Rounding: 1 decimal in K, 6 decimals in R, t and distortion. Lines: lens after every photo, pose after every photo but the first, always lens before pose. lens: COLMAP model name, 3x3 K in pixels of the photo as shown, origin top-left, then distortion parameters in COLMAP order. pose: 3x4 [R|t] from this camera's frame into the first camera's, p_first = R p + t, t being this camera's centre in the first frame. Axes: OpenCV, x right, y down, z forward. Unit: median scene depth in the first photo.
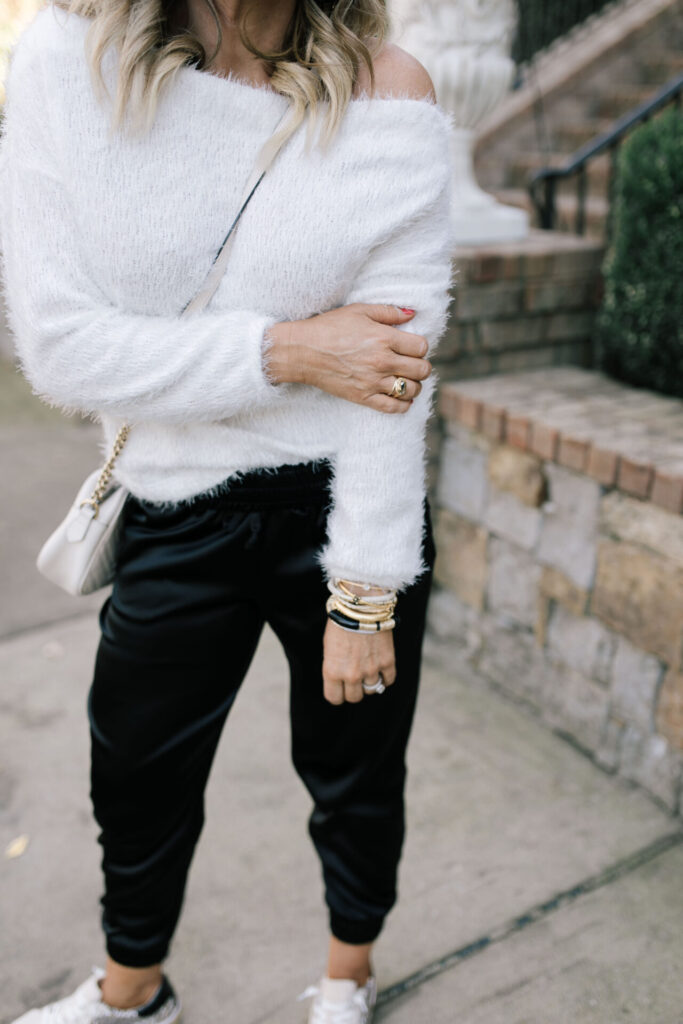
lens RADIAL K [[1047.8, 0, 341.5], [0, 1047.8, 512.0], [0, 0, 1]] dist [-0.097294, 0.209977]
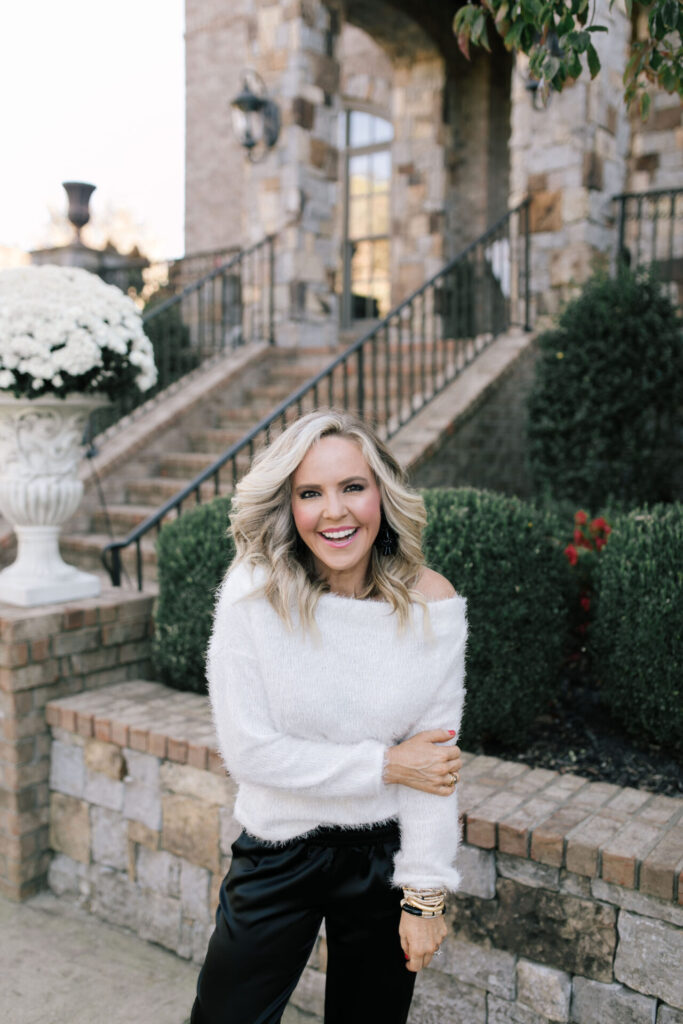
lens RADIAL K [[1047.8, 0, 341.5], [0, 1047.8, 512.0], [0, 0, 1]] dist [-0.097294, 0.209977]
pose [[0.928492, -0.034757, 0.369722, -0.049496], [0.136619, 0.957756, -0.253058, 0.046330], [-0.345308, 0.285473, 0.894018, -0.509320]]
